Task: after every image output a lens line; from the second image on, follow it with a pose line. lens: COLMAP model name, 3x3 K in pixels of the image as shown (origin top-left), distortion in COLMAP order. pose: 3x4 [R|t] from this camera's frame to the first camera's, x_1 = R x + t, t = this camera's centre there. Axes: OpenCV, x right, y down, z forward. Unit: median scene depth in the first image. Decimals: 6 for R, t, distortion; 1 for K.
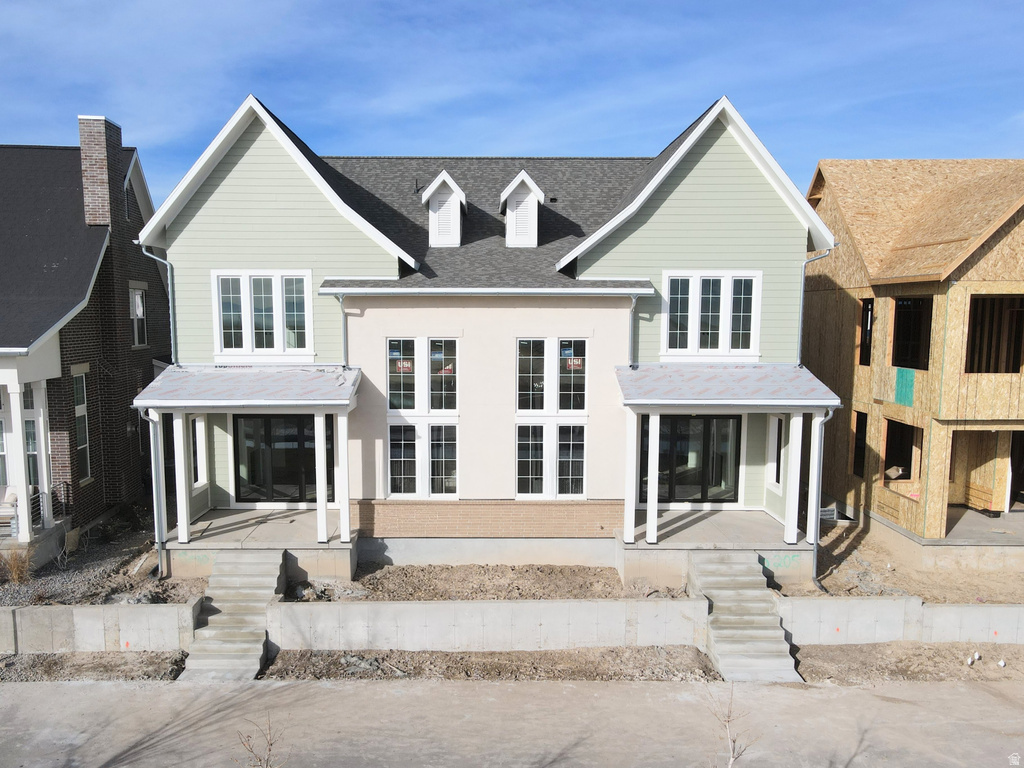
lens RADIAL K [[822.5, 0, 489.5], [0, 822.5, 418.4], [0, 0, 1]] dist [0.009185, 0.005816]
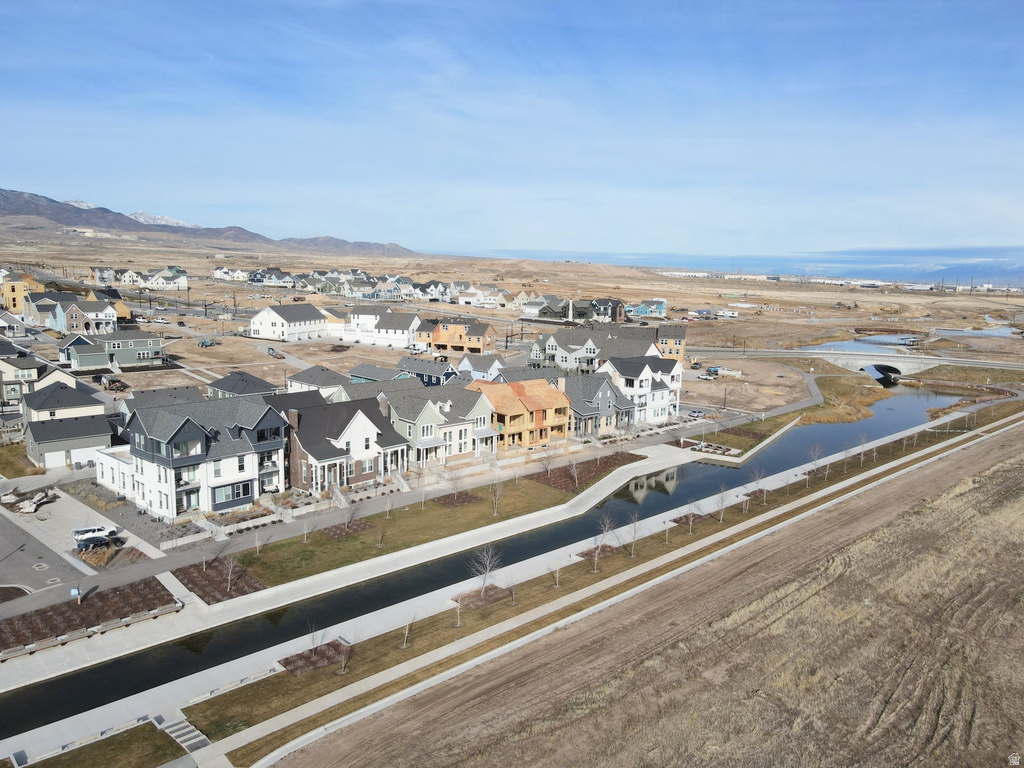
lens RADIAL K [[762.1, 0, 512.0], [0, 762.1, 384.0], [0, 0, 1]] dist [0.005506, 0.006105]
pose [[0.730564, -0.090651, 0.676800, -3.757852], [0.066757, 0.995883, 0.061329, -0.807389], [-0.679573, 0.000376, 0.733608, -3.771390]]
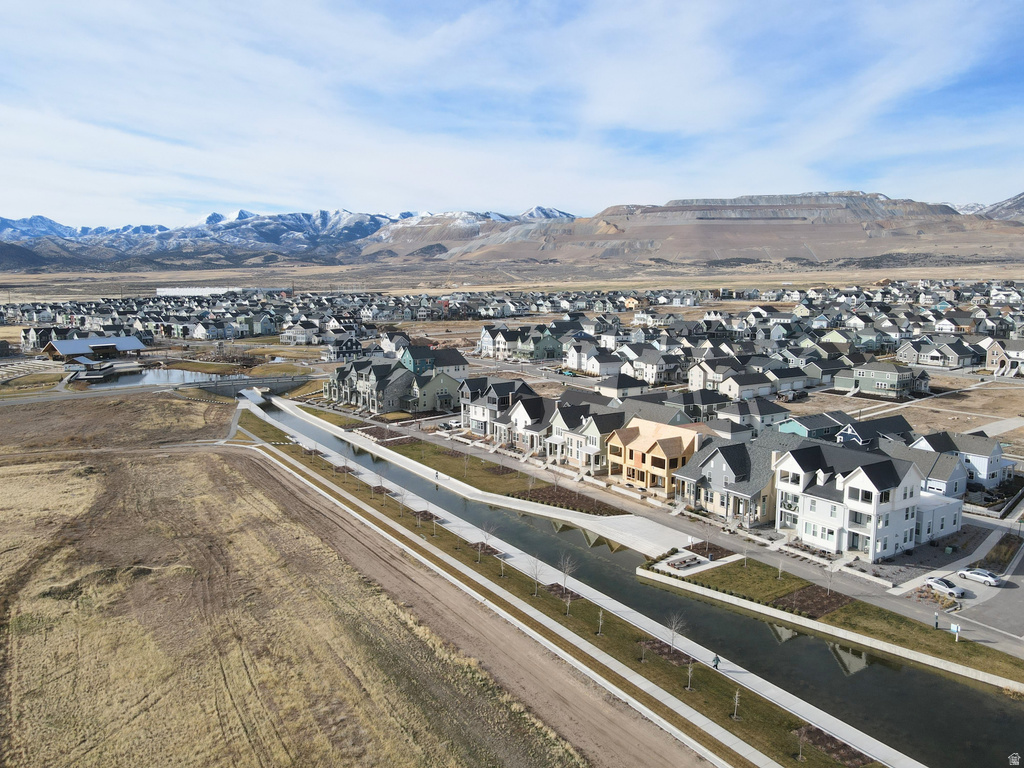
lens RADIAL K [[749.8, 0, 512.0], [0, 749.8, 384.0], [0, 0, 1]] dist [0.007711, 0.009126]
pose [[0.548433, 0.111442, -0.828735, 5.851605], [-0.104040, 0.992472, 0.064610, -1.071320], [0.829697, 0.050787, 0.555899, -3.755875]]
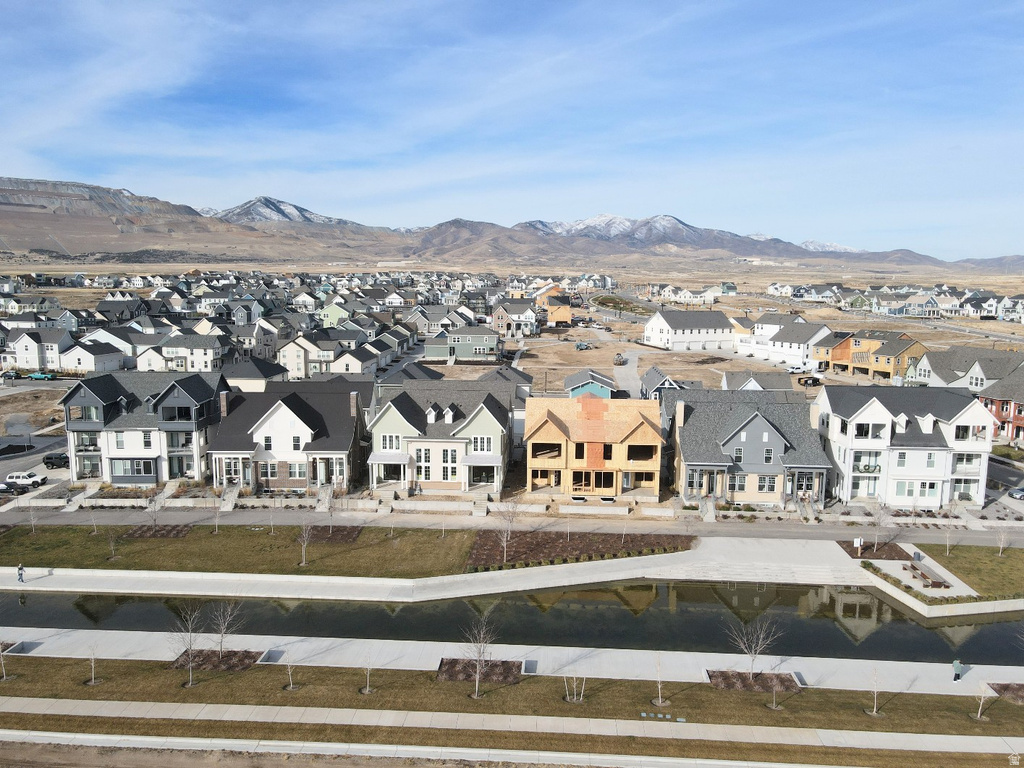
lens RADIAL K [[749.8, 0, 512.0], [0, 749.8, 384.0], [0, 0, 1]] dist [0.007711, 0.009126]
pose [[0.997706, 0.015194, -0.065972, 0.730316], [-0.014652, 0.999855, 0.008694, -0.523673], [0.066094, -0.007707, 0.997784, -3.395936]]
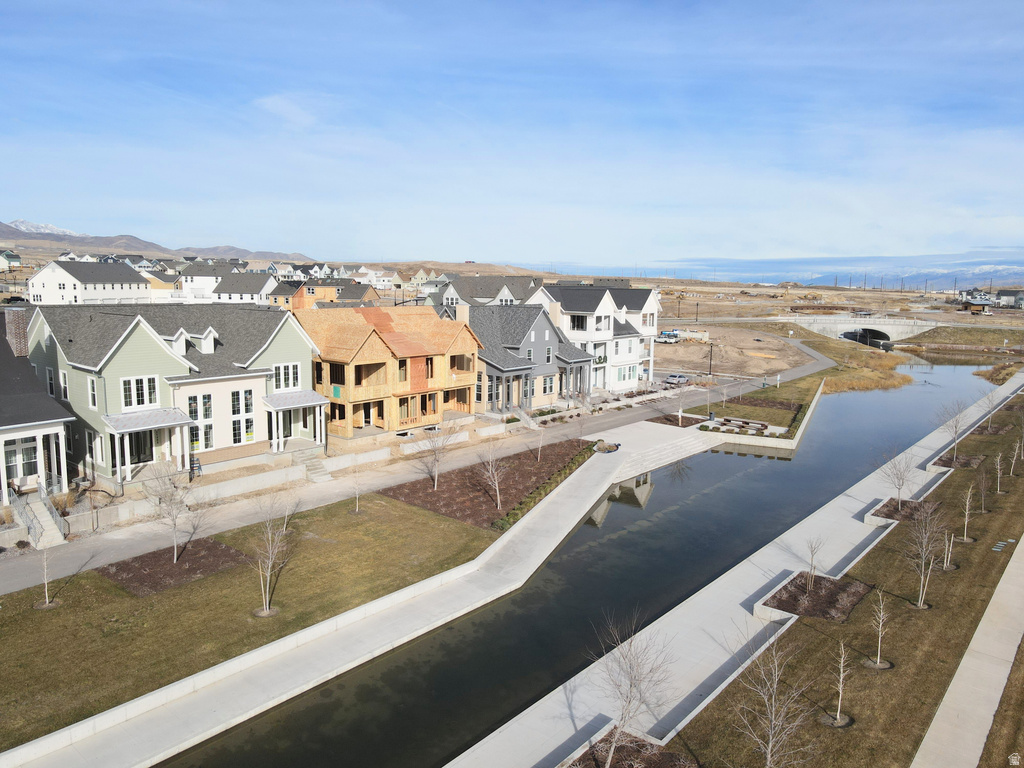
lens RADIAL K [[749.8, 0, 512.0], [0, 749.8, 384.0], [0, 0, 1]] dist [0.007711, 0.009126]
pose [[0.641509, -0.099531, 0.760632, -1.350001], [0.082242, 0.994756, 0.060805, -0.202432], [-0.762695, 0.023548, 0.646330, -1.487127]]
